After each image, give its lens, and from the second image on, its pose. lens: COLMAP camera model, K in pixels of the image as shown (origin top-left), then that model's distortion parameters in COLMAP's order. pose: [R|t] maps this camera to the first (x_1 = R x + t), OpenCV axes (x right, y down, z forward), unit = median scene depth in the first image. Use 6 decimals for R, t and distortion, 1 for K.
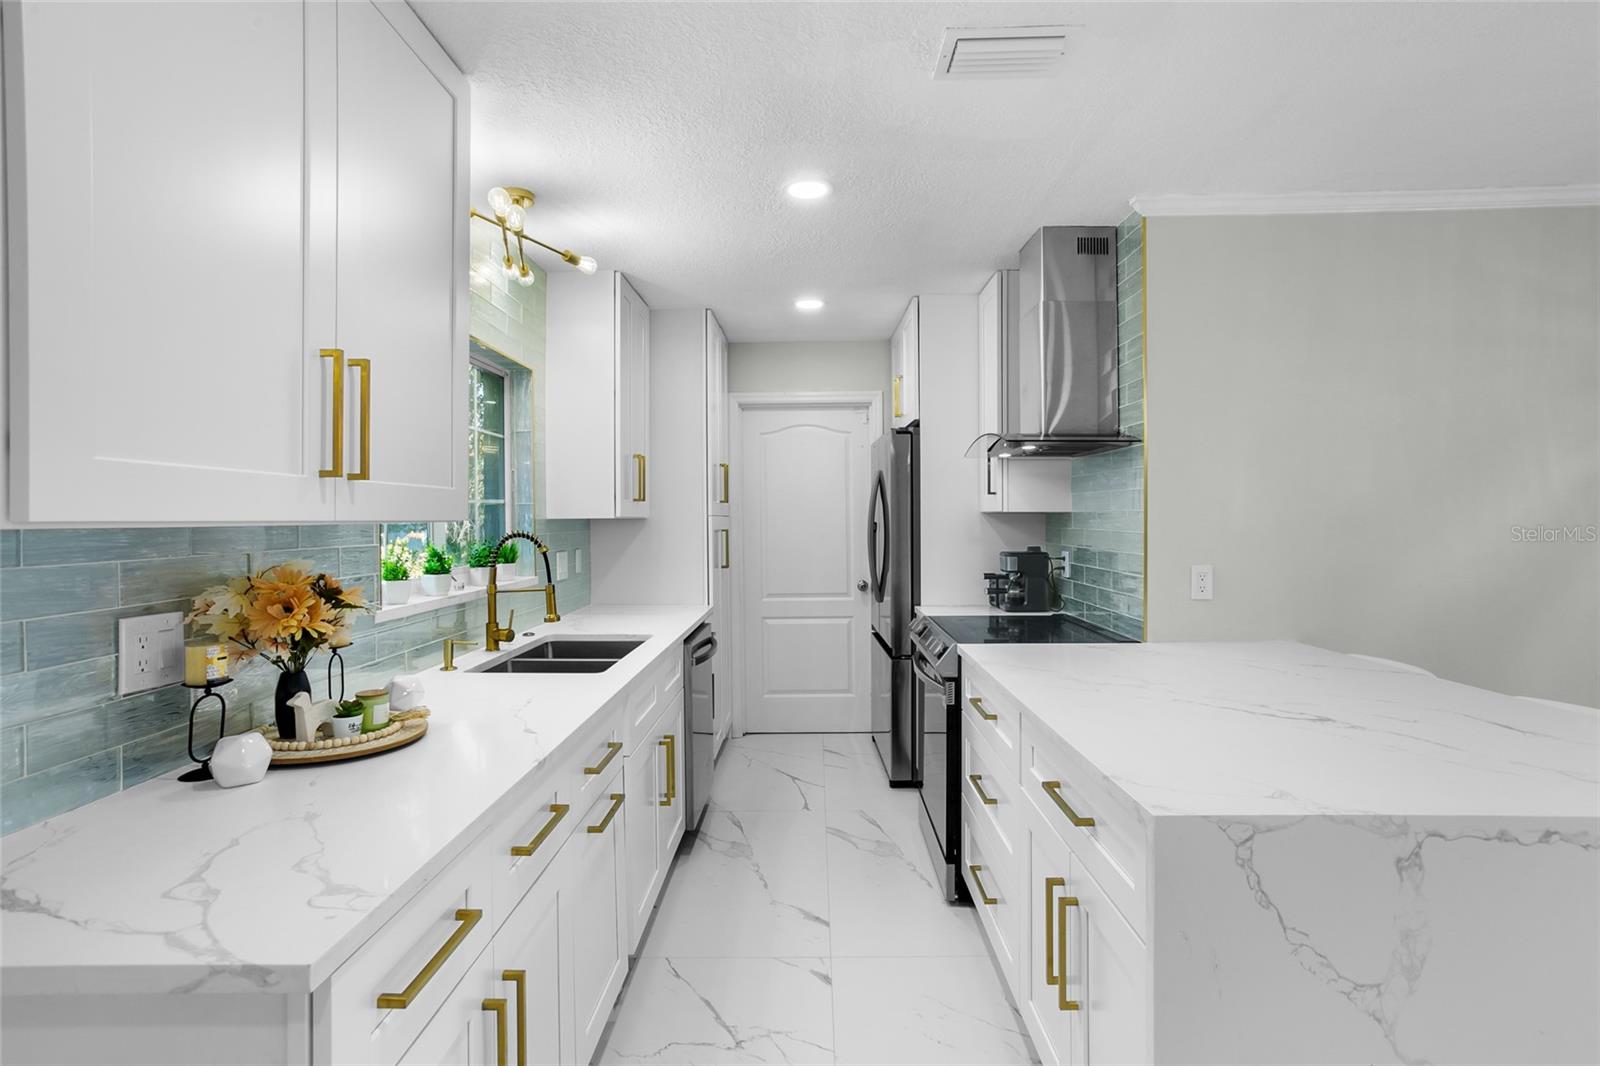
lens RADIAL K [[775.2, 0, 794.8], [0, 775.2, 524.5], [0, 0, 1]] dist [-0.013428, 0.009153]
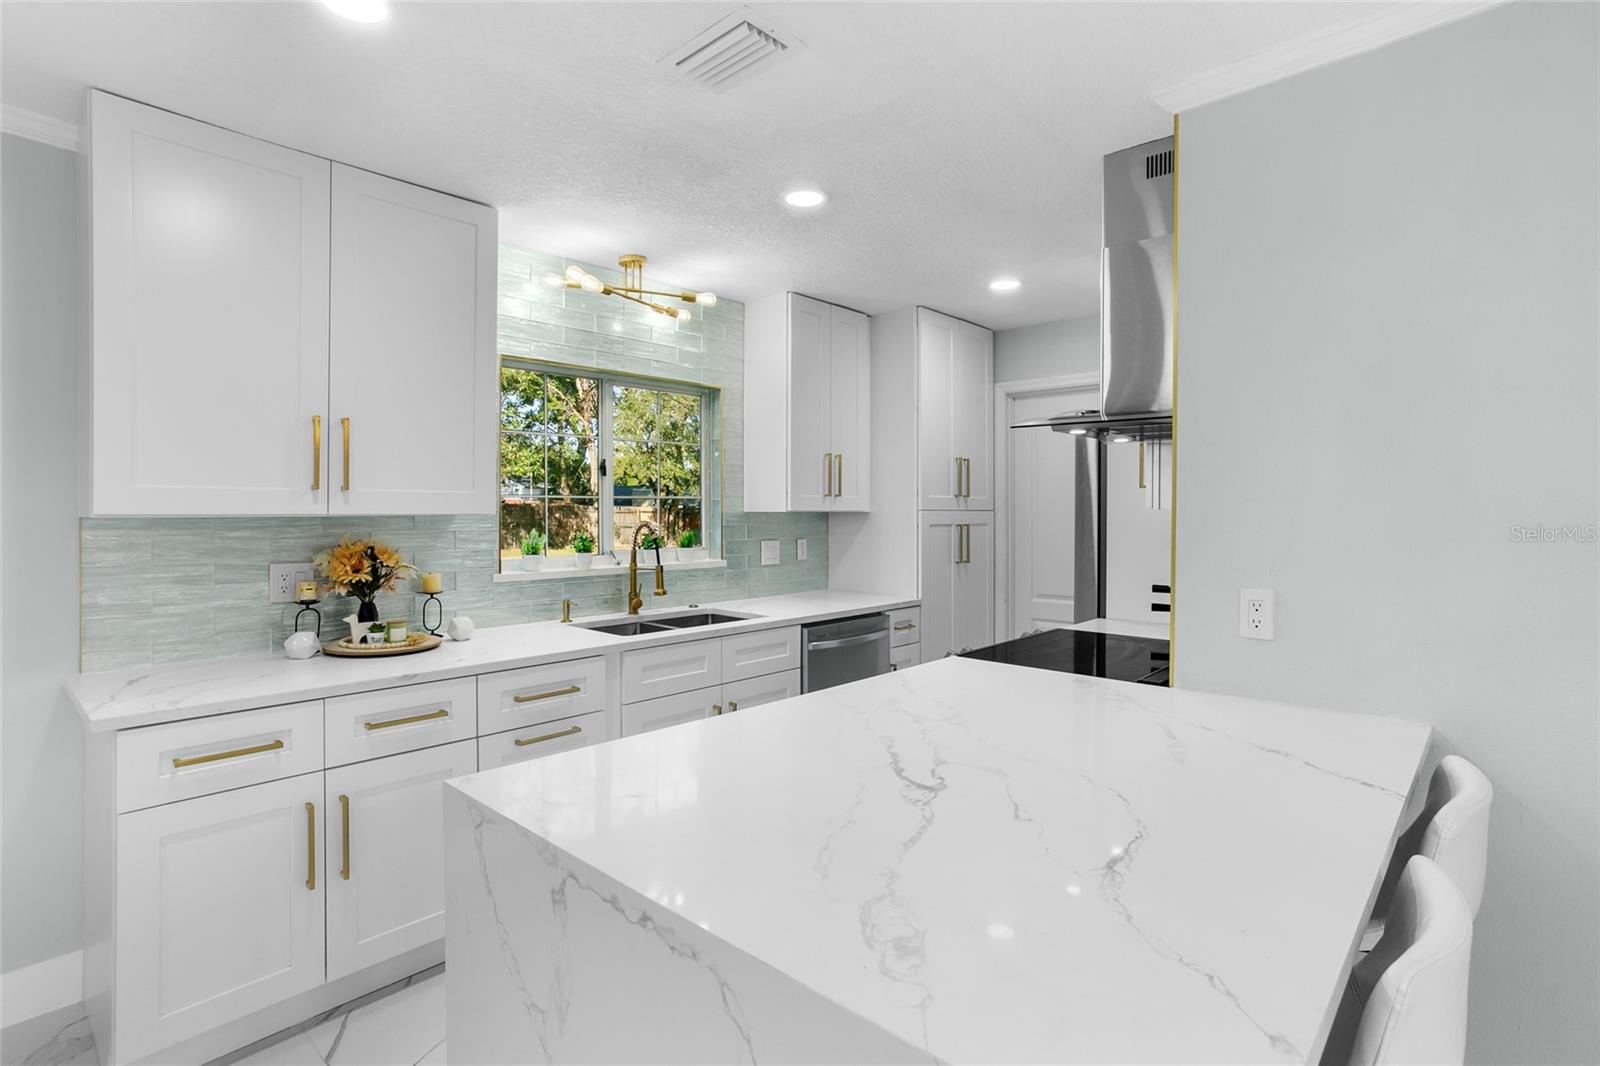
lens RADIAL K [[775.2, 0, 800.5], [0, 775.2, 519.3], [0, 0, 1]] dist [-0.013428, 0.009153]
pose [[0.754878, 0.017114, -0.655642, 0.767963], [-0.013403, 0.999853, 0.010668, -0.014280], [0.655729, 0.000735, 0.754996, 0.232128]]
